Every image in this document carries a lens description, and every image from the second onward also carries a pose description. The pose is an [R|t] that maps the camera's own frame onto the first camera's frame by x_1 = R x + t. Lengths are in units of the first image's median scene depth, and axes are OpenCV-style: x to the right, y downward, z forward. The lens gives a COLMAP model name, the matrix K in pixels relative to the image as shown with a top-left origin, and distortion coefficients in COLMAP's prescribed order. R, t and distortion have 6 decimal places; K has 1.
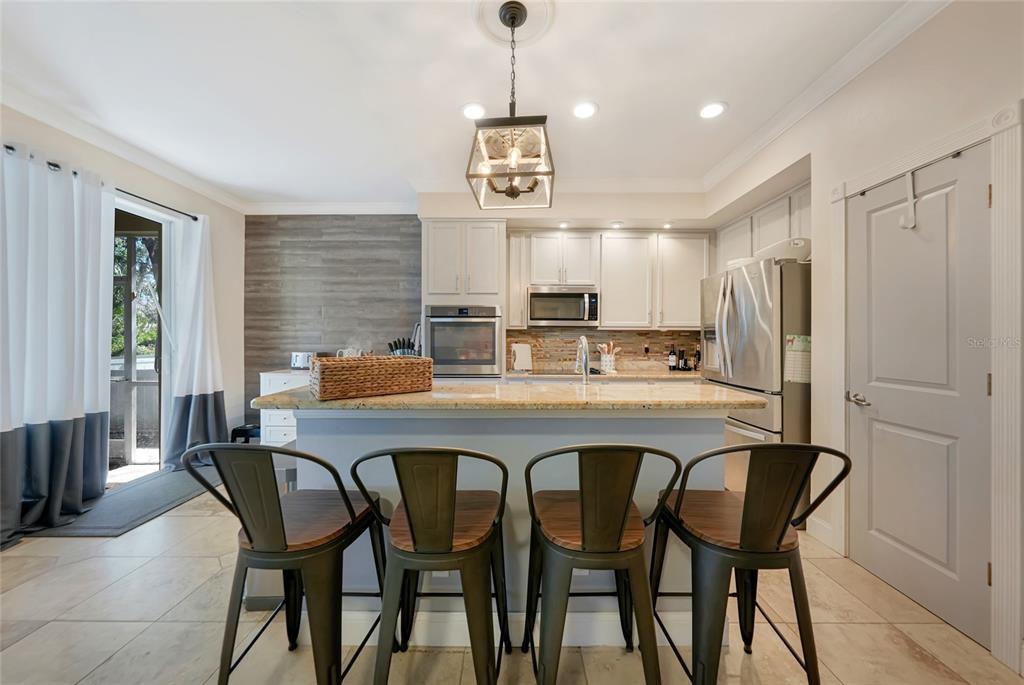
lens RADIAL K [[354.9, 0, 513.2], [0, 354.9, 338.3], [0, 0, 1]] dist [-0.000424, -0.000090]
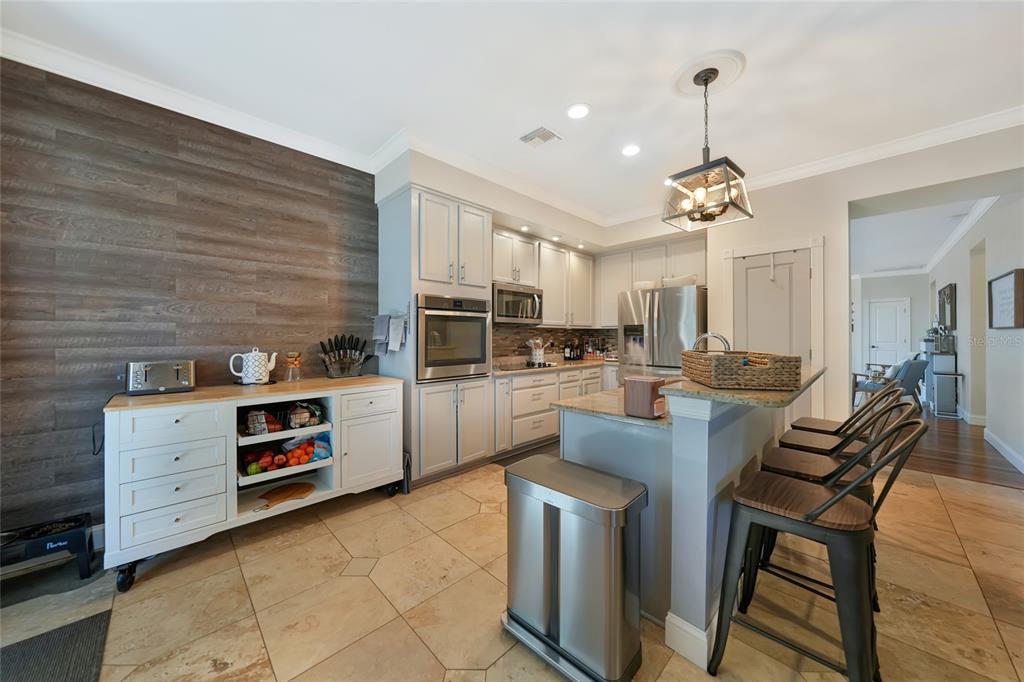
lens RADIAL K [[354.9, 0, 513.2], [0, 354.9, 336.8], [0, 0, 1]] dist [-0.000424, -0.000090]
pose [[0.707985, -0.004501, 0.706213, -0.597092], [0.003676, 0.999990, 0.002688, 0.002890], [-0.706218, 0.000693, 0.707994, 0.253611]]
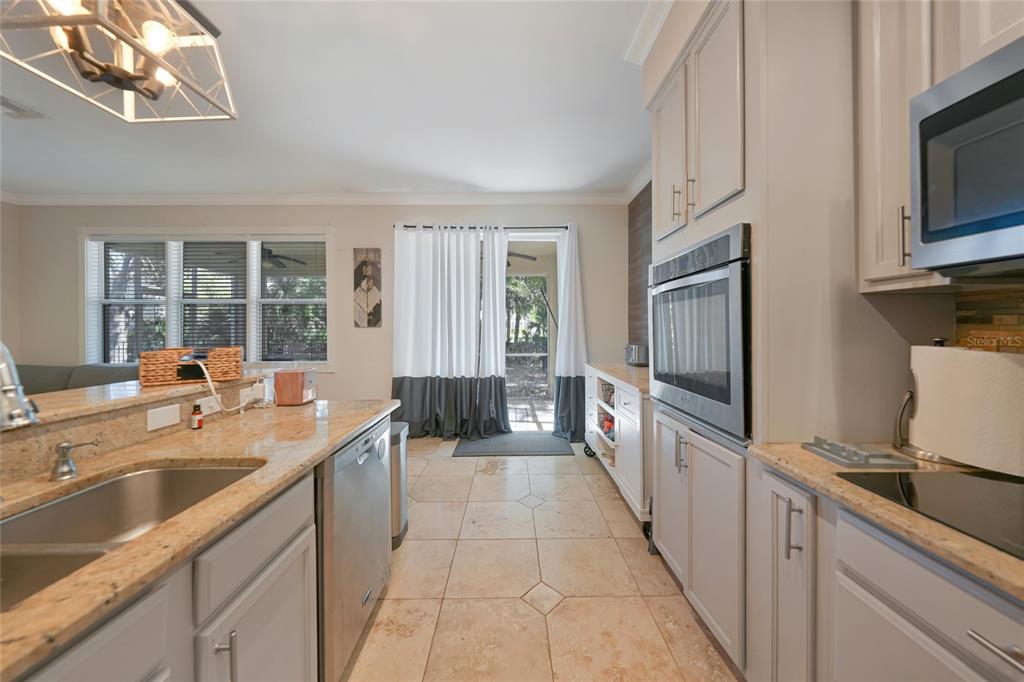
lens RADIAL K [[356.9, 0, 514.5], [0, 356.9, 327.7], [0, 0, 1]] dist [0.000904, 0.000052]
pose [[0.014670, -0.005379, -0.999878, 0.256505], [0.003763, 0.999979, -0.005325, 0.001656], [0.999885, -0.003684, 0.014690, 0.706704]]
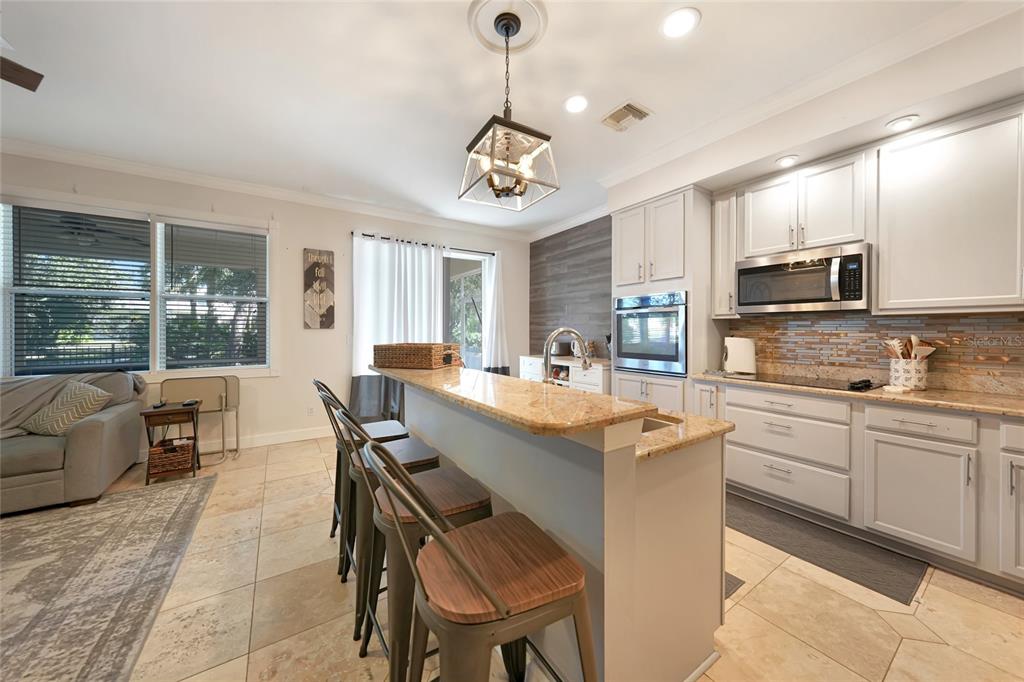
lens RADIAL K [[350.7, 0, 512.3], [0, 350.7, 334.2], [0, 0, 1]] dist [-0.001434, -0.000145]
pose [[0.557376, 0.005352, -0.830243, 0.379365], [0.000856, 0.999975, 0.007021, 0.002496], [0.830260, -0.004624, 0.557357, 0.181198]]
